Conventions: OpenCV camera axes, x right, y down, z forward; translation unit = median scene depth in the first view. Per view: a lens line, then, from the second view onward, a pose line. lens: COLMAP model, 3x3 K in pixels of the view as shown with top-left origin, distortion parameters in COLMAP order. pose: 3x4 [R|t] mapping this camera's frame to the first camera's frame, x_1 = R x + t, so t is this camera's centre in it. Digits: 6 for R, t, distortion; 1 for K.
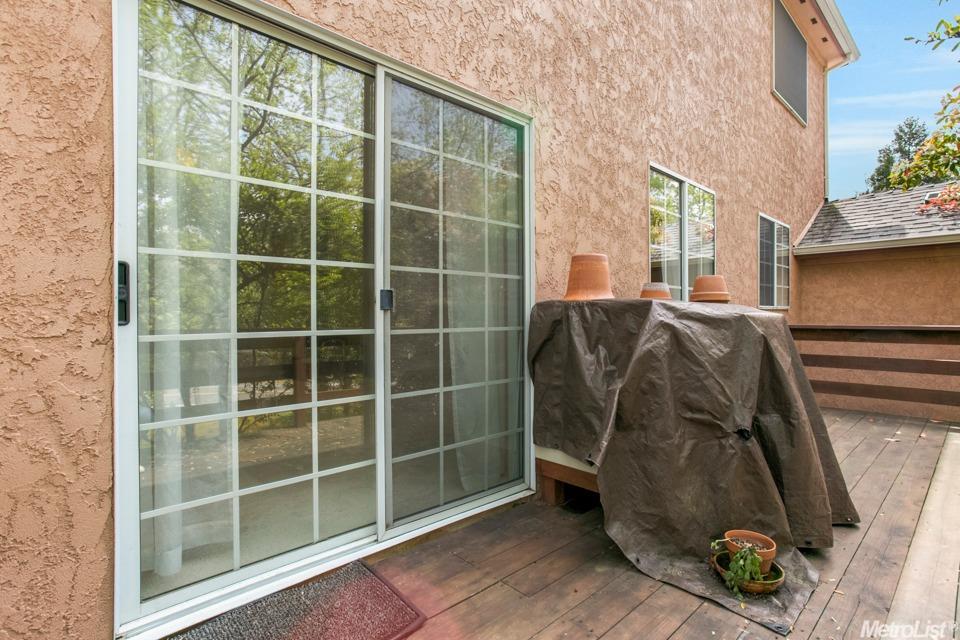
lens RADIAL K [[466.1, 0, 480.0], [0, 466.1, 320.0], [0, 0, 1]] dist [-0.013032, 0.001393]
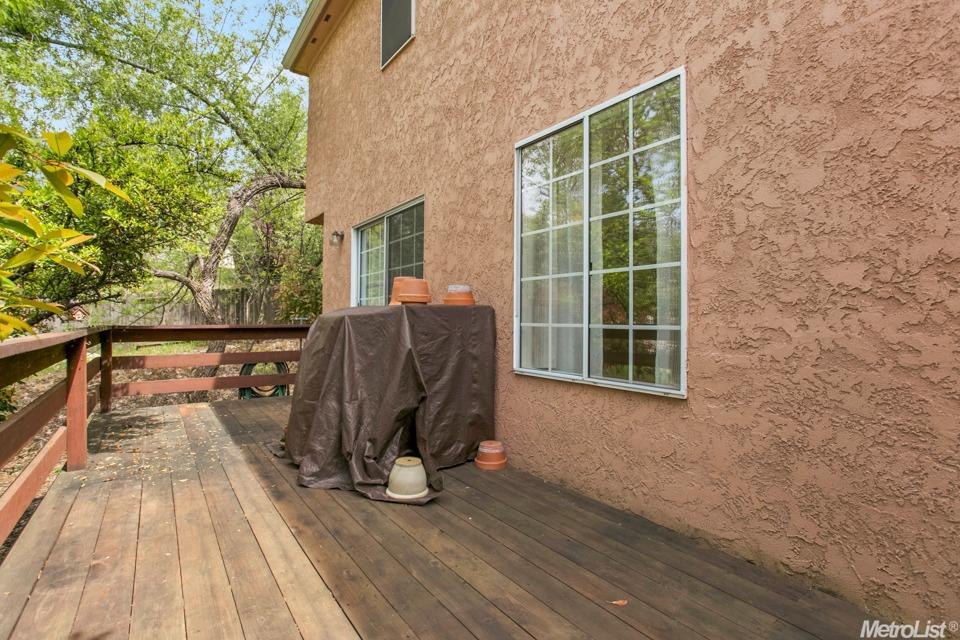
lens RADIAL K [[466.1, 0, 480.0], [0, 466.1, 320.0], [0, 0, 1]] dist [-0.013032, 0.001393]
pose [[-0.131401, 0.012831, -0.991246, 1.431496], [-0.002169, 0.999910, 0.013230, -0.011025], [0.991327, 0.003889, -0.131361, 1.176711]]
